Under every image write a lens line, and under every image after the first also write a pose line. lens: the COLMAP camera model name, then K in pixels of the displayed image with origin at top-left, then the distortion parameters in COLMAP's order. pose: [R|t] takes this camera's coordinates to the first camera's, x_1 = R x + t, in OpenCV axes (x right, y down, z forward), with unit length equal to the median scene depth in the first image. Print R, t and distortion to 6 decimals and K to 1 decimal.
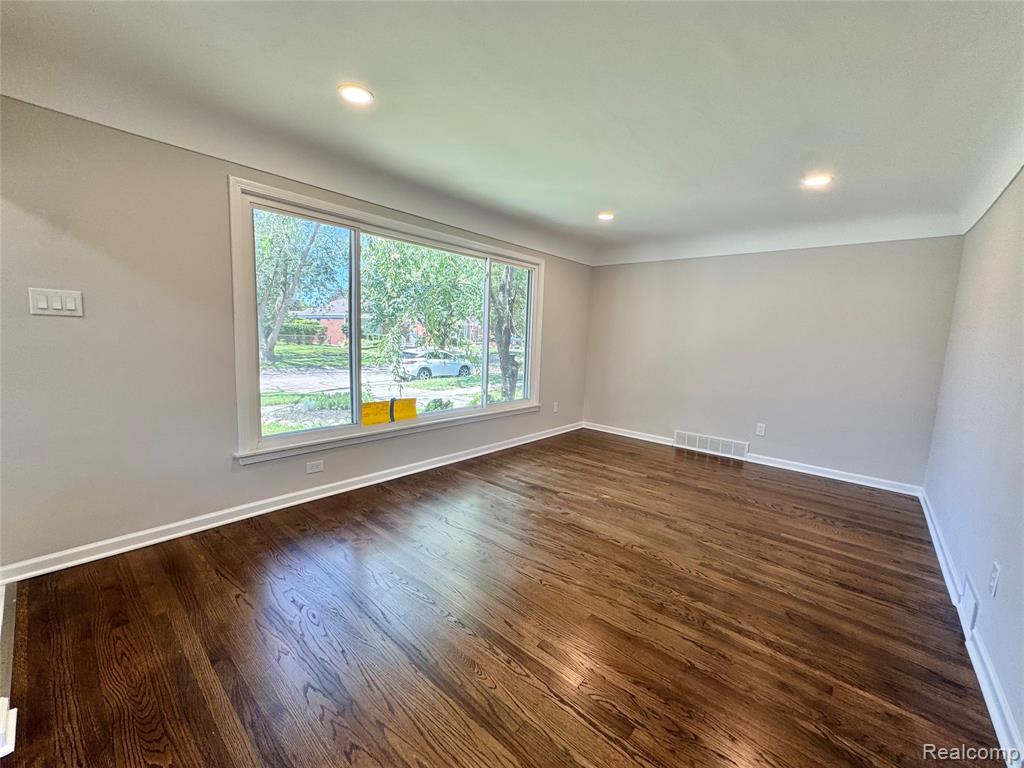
lens RADIAL K [[410.0, 0, 513.9], [0, 410.0, 383.1], [0, 0, 1]] dist [-0.004269, 0.000250]
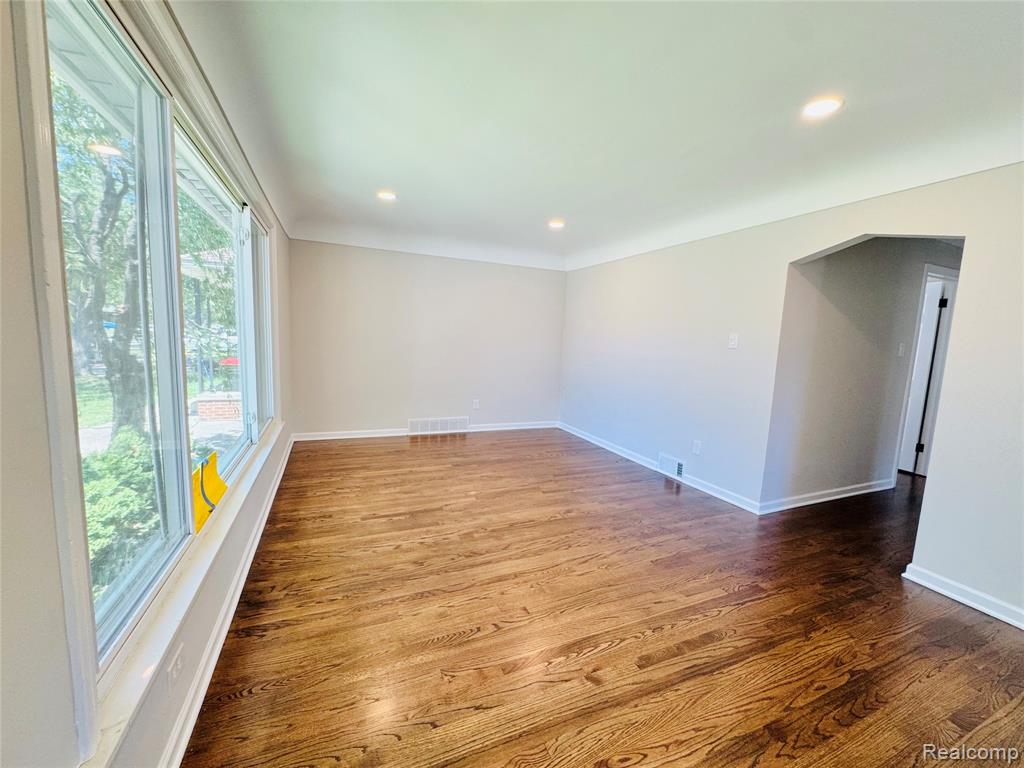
lens RADIAL K [[410.0, 0, 513.9], [0, 410.0, 383.1], [0, 0, 1]] dist [-0.004269, 0.000250]
pose [[0.427751, -0.121739, 0.895661, -0.569974], [0.079185, 0.992126, 0.097033, -0.077588], [-0.900421, 0.029418, 0.434023, 0.433355]]
